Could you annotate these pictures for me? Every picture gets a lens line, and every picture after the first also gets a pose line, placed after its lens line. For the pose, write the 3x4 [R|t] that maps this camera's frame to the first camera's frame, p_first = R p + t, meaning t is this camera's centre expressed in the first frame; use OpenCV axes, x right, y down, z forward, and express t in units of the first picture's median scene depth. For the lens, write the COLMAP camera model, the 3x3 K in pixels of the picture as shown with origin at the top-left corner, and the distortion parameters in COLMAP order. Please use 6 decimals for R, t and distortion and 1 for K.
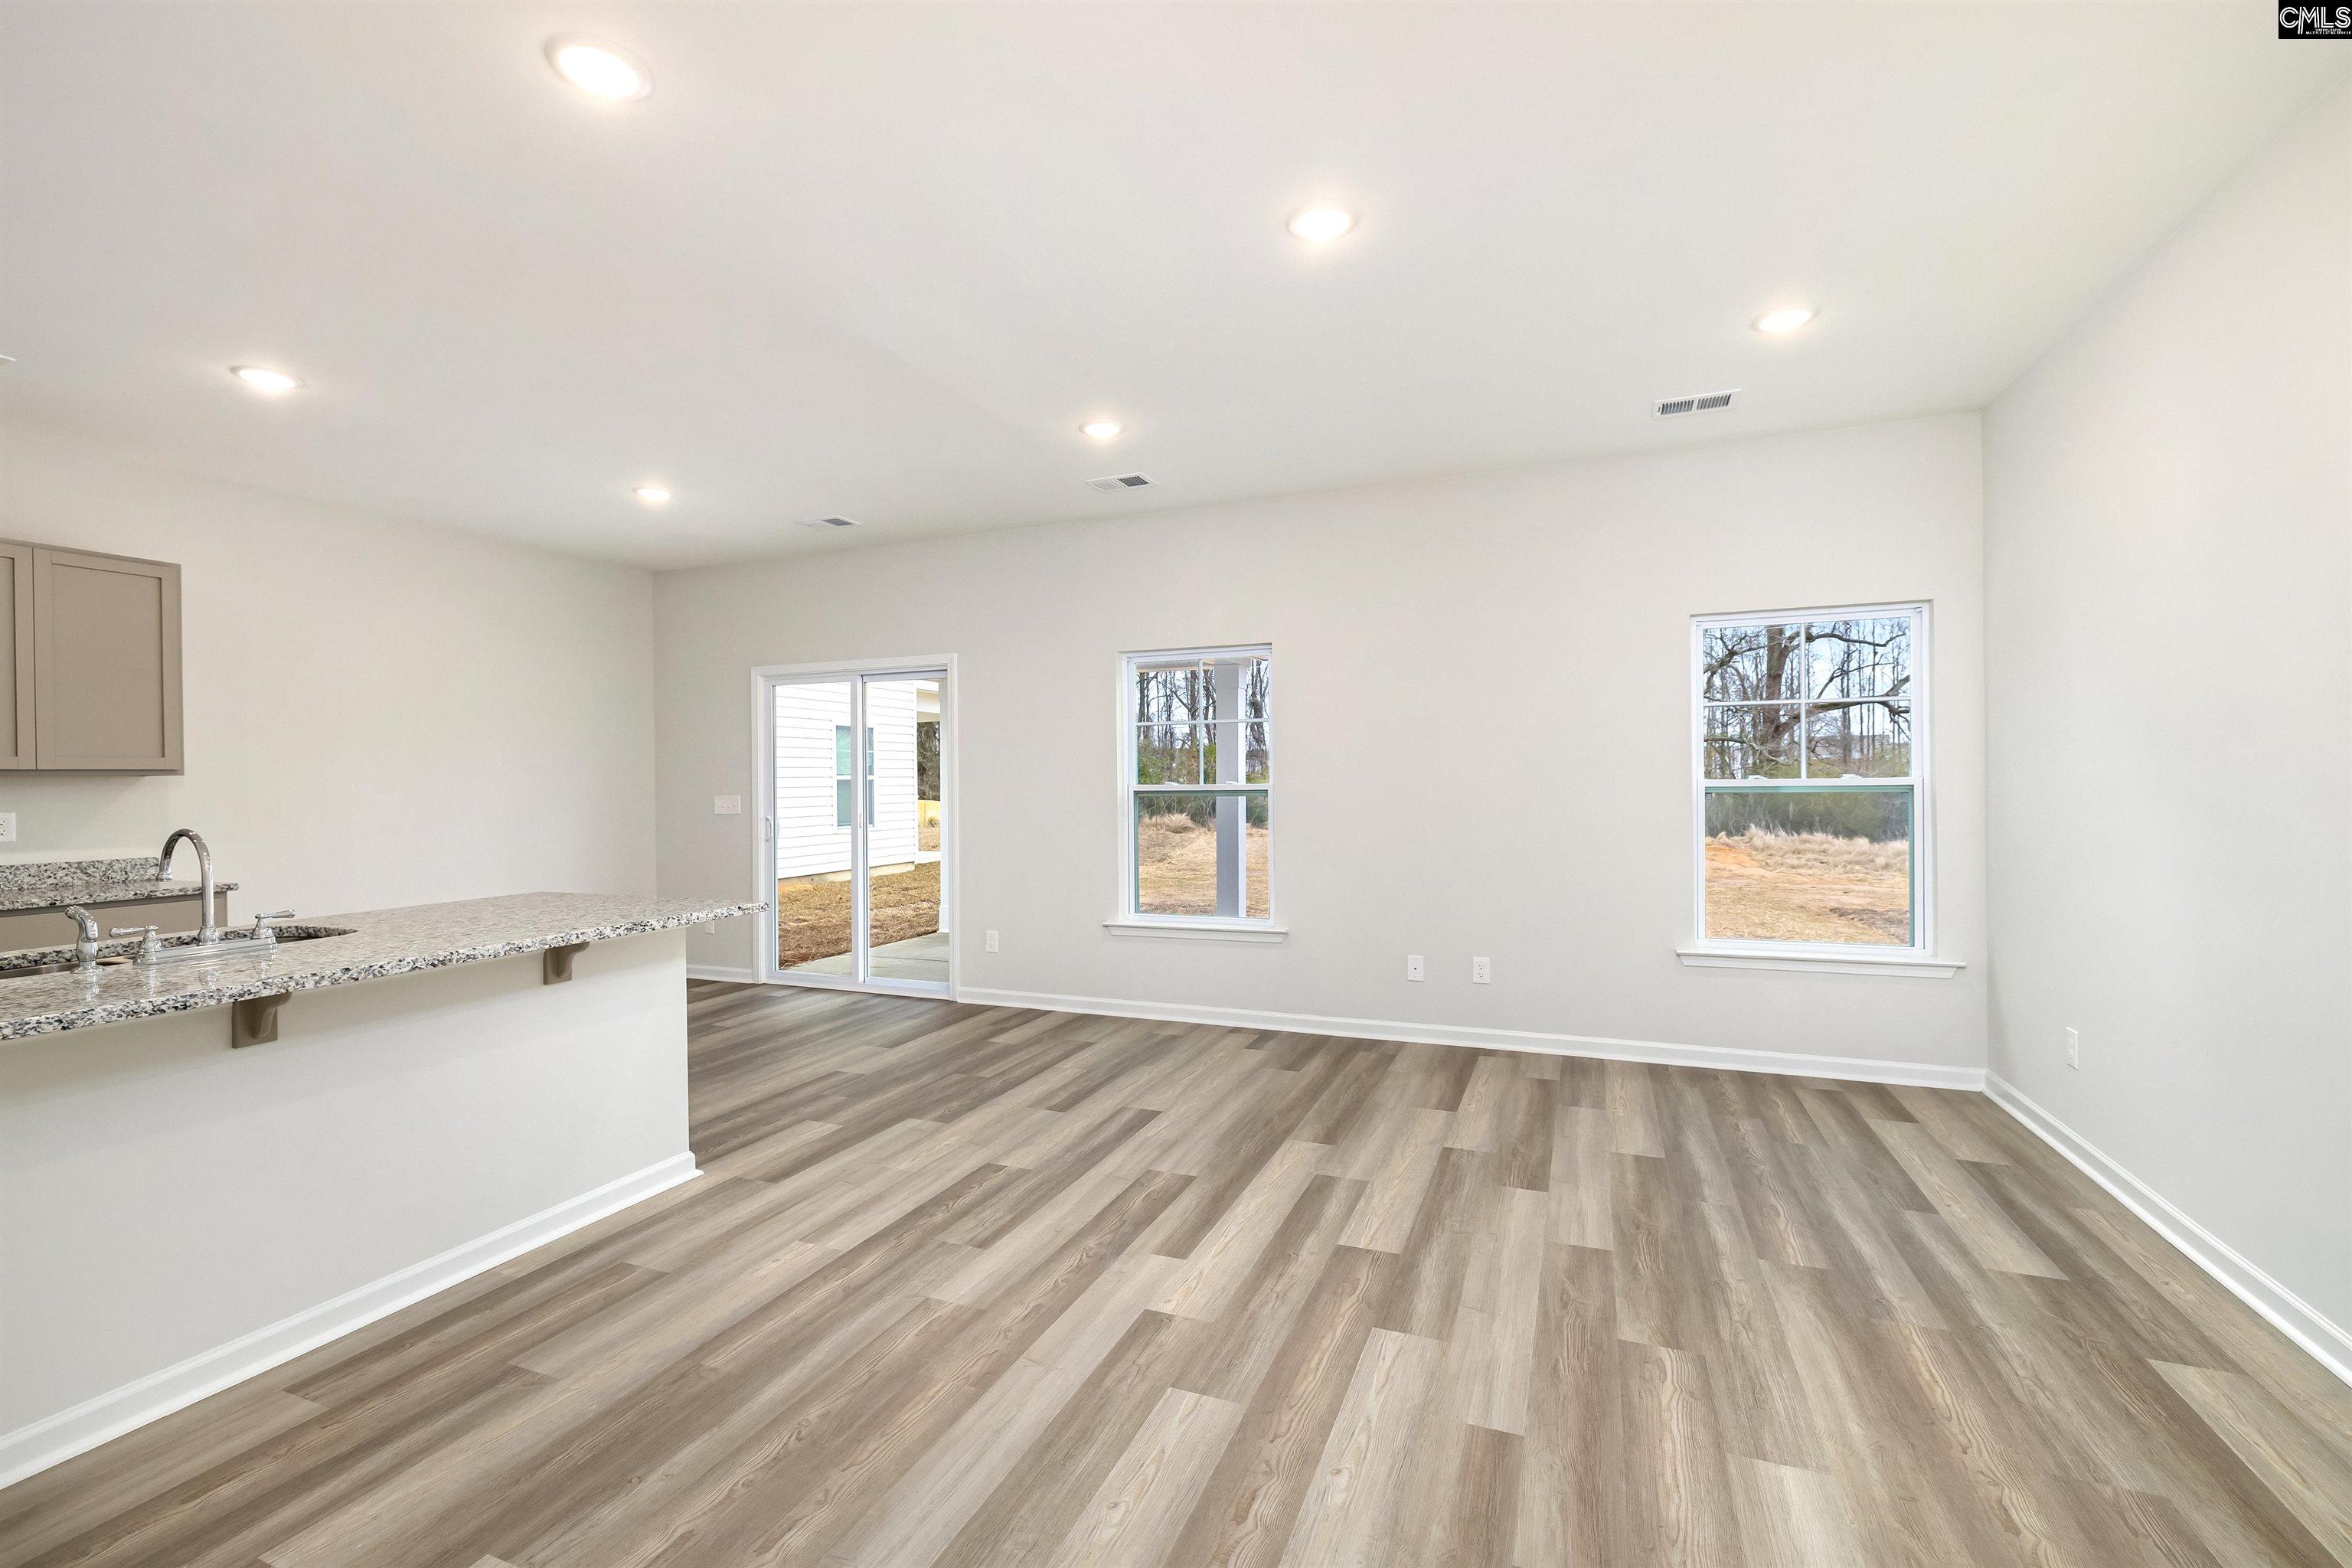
lens RADIAL K [[1021.9, 0, 1185.0], [0, 1021.9, 770.1], [0, 0, 1]] dist [-0.003402, 0.002064]
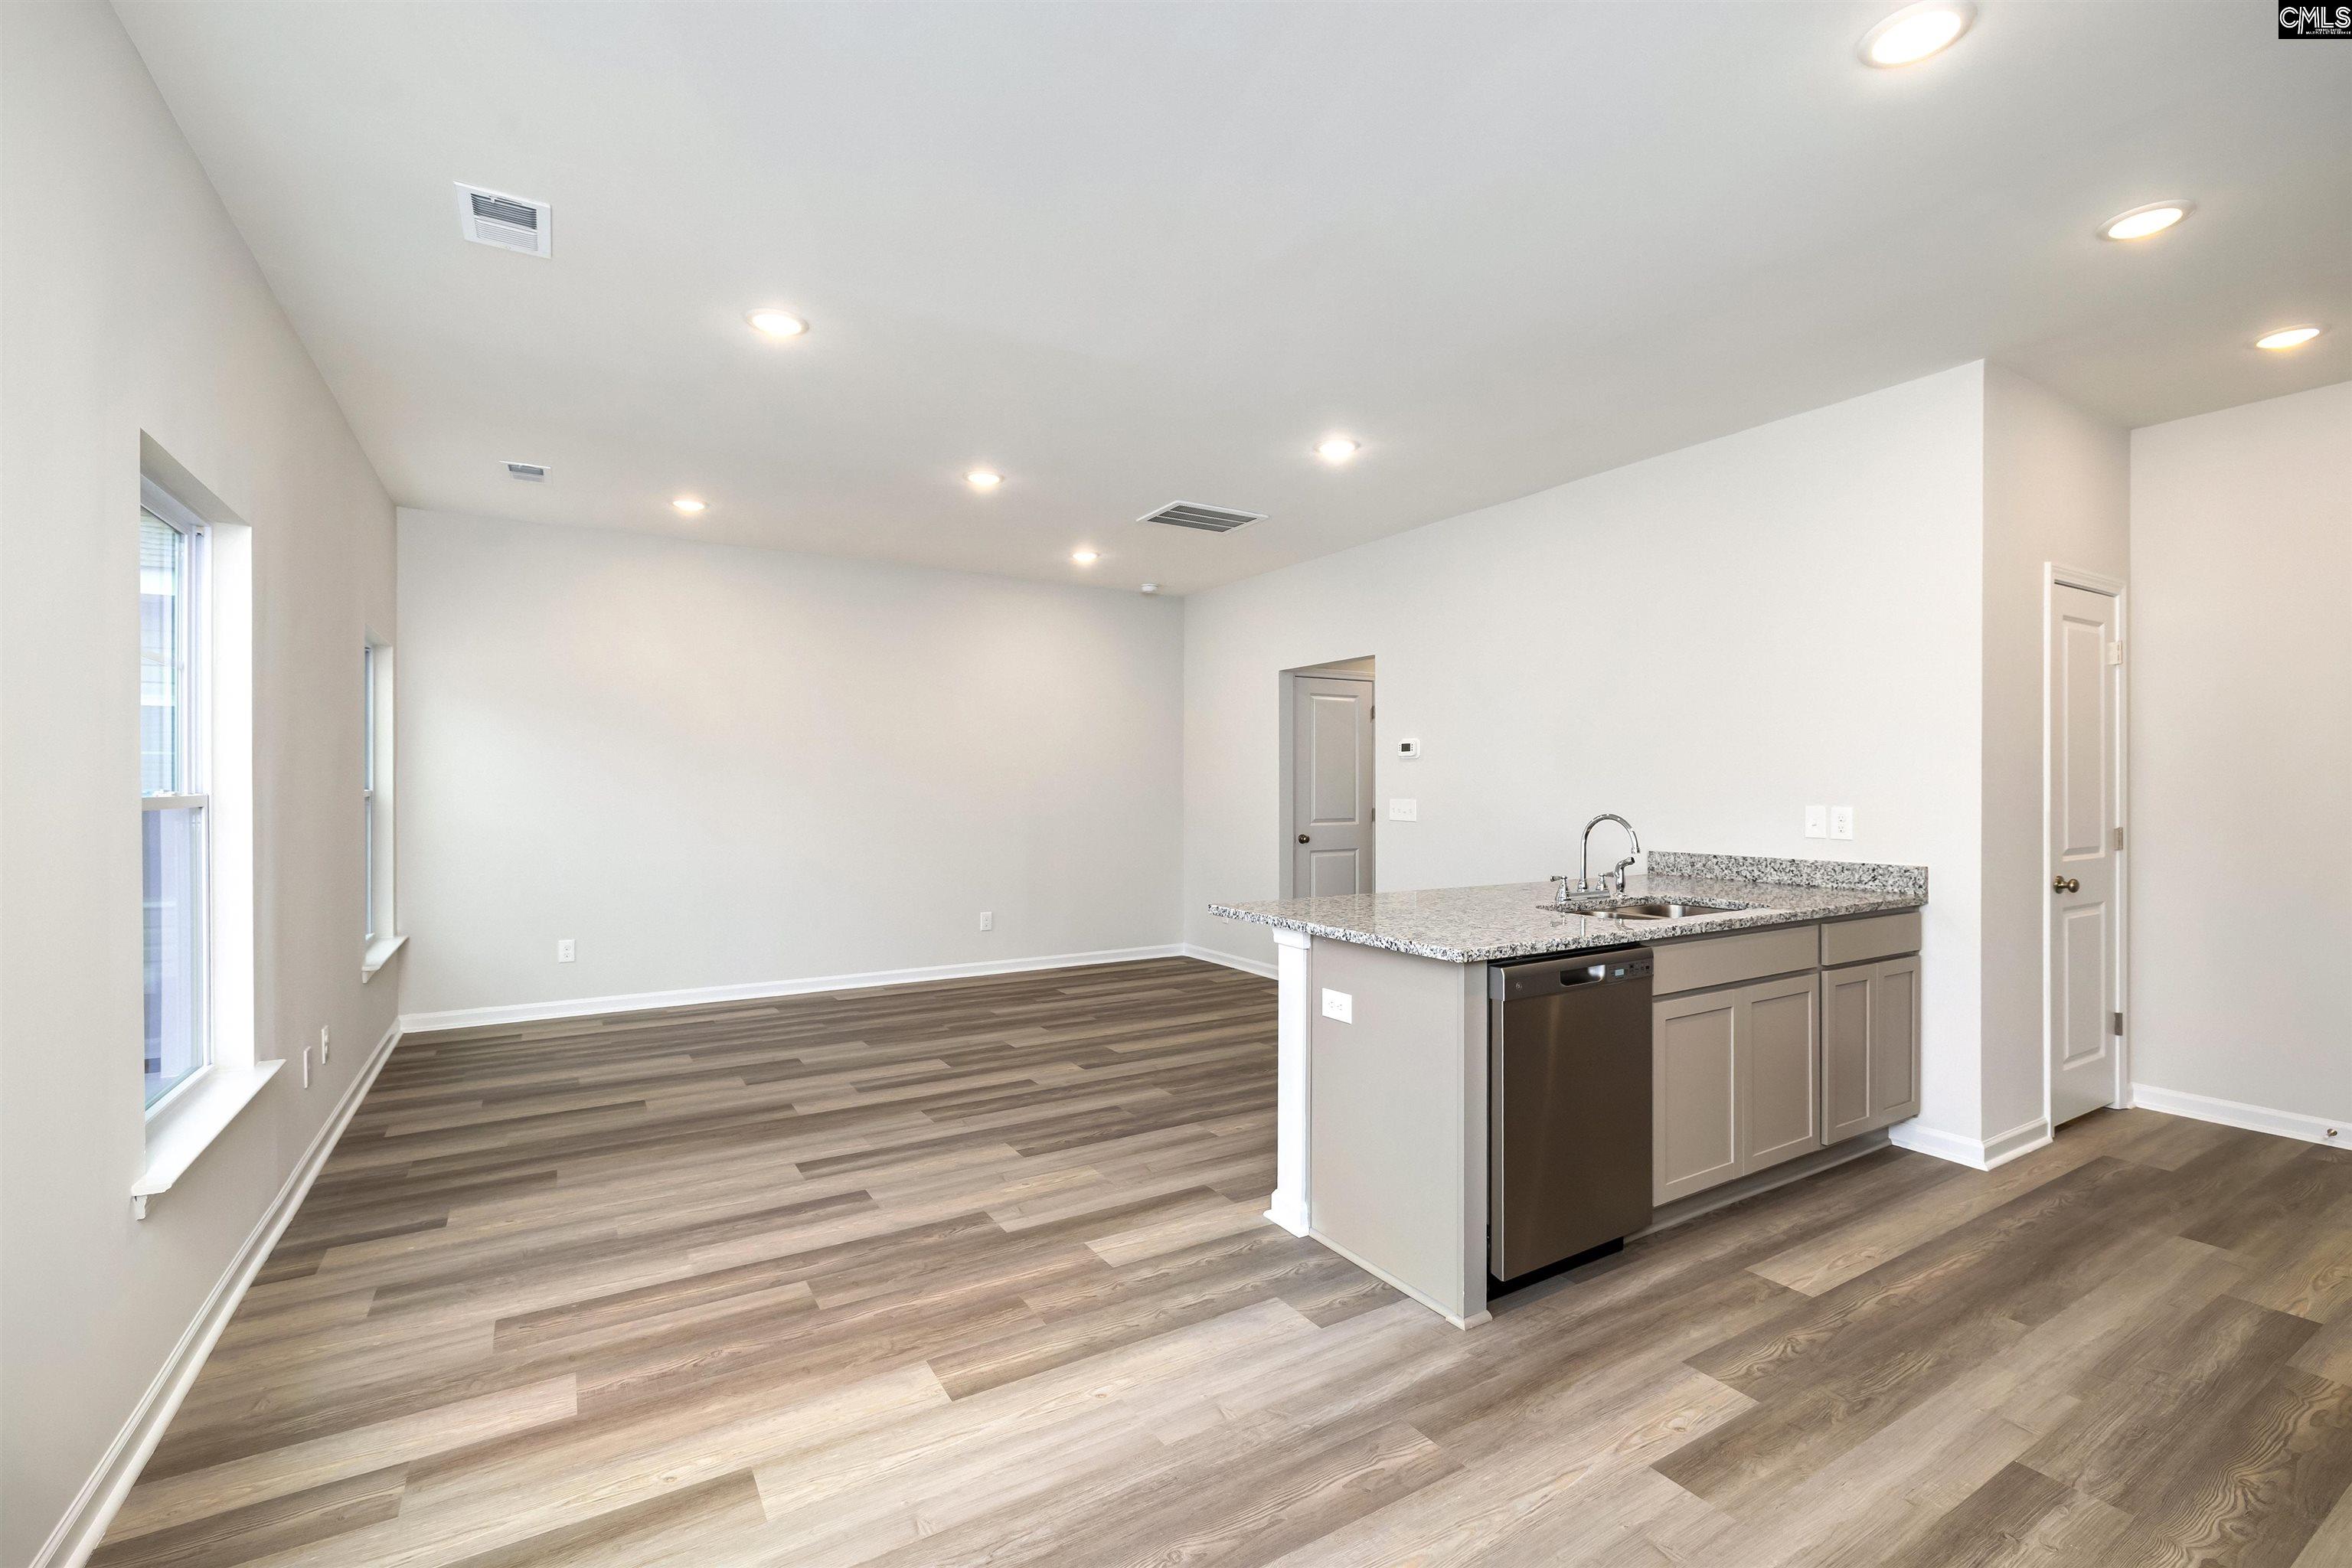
lens RADIAL K [[1021.9, 0, 1188.5], [0, 1021.9, 780.9], [0, 0, 1]] dist [-0.003402, 0.002064]
pose [[-0.809733, 0.013242, 0.586649, -1.054047], [0.002631, 0.999817, -0.018935, 0.029368], [-0.586792, -0.013789, -0.809620, 1.962214]]
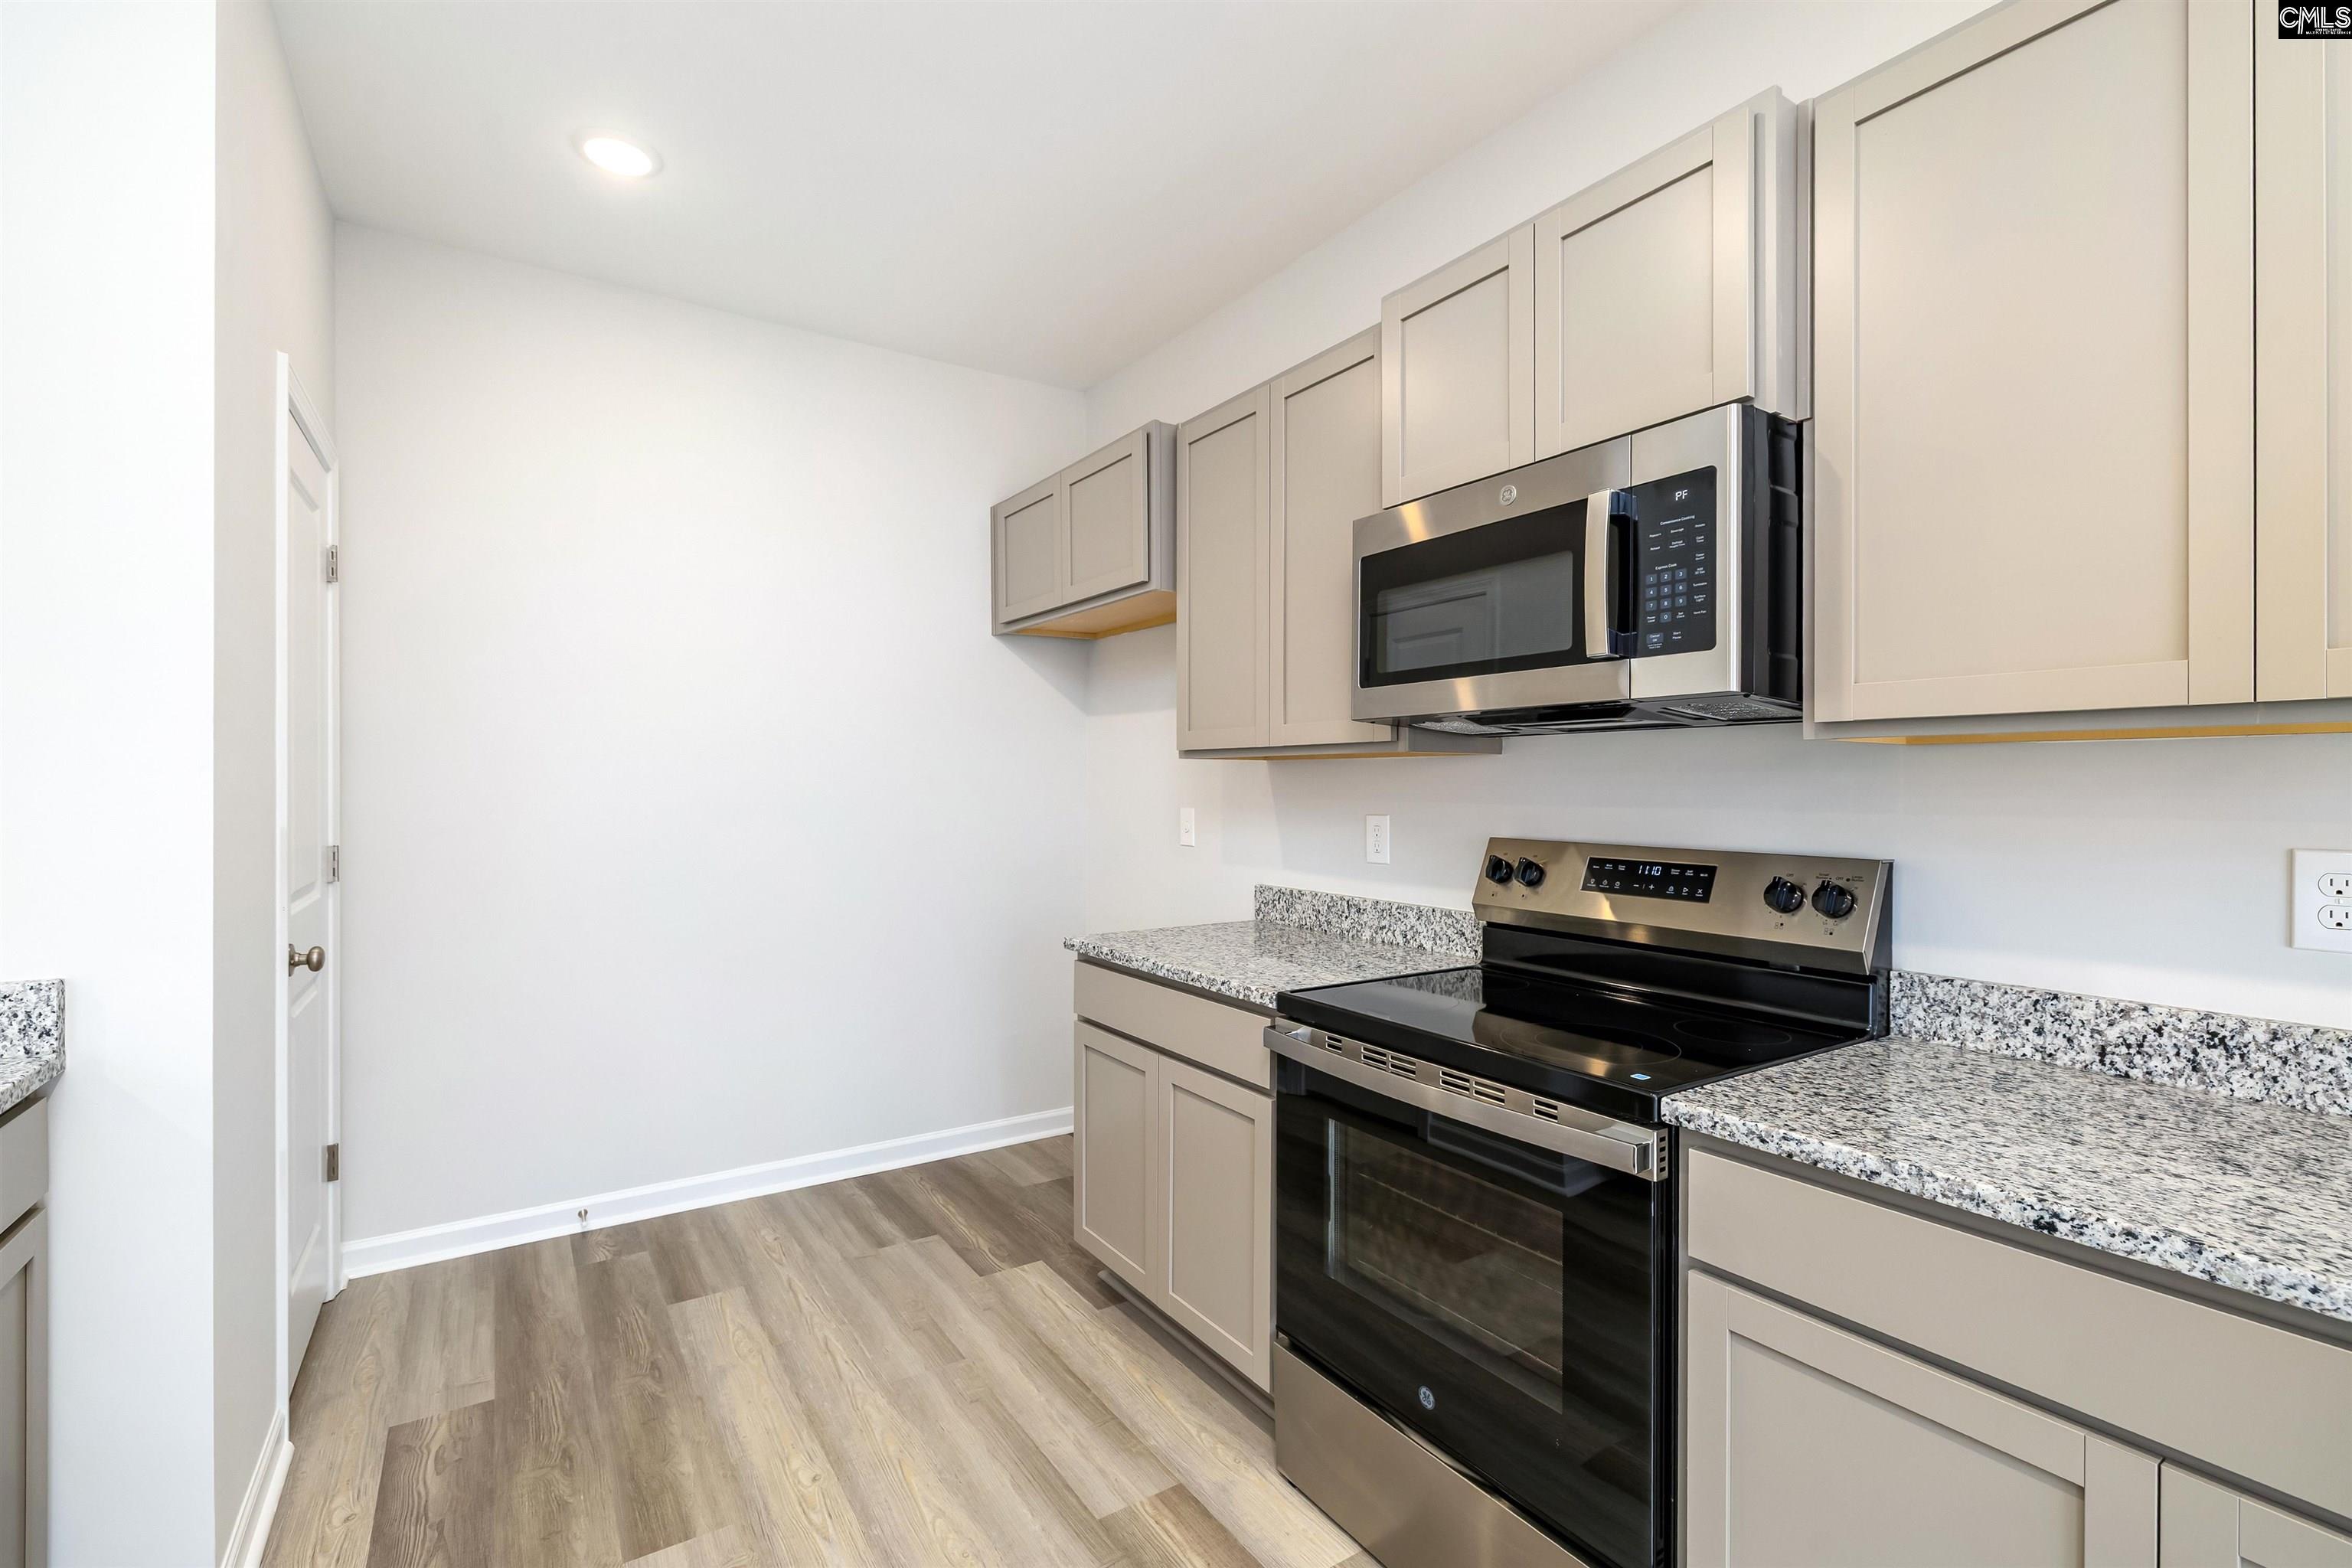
lens RADIAL K [[1021.9, 0, 1160.5], [0, 1021.9, 788.4], [0, 0, 1]] dist [-0.003402, 0.002064]
pose [[-0.570102, 0.012771, -0.821475, -0.956730], [0.011554, 0.999905, 0.007527, 0.022426], [0.821493, -0.005201, -0.570195, 1.184836]]
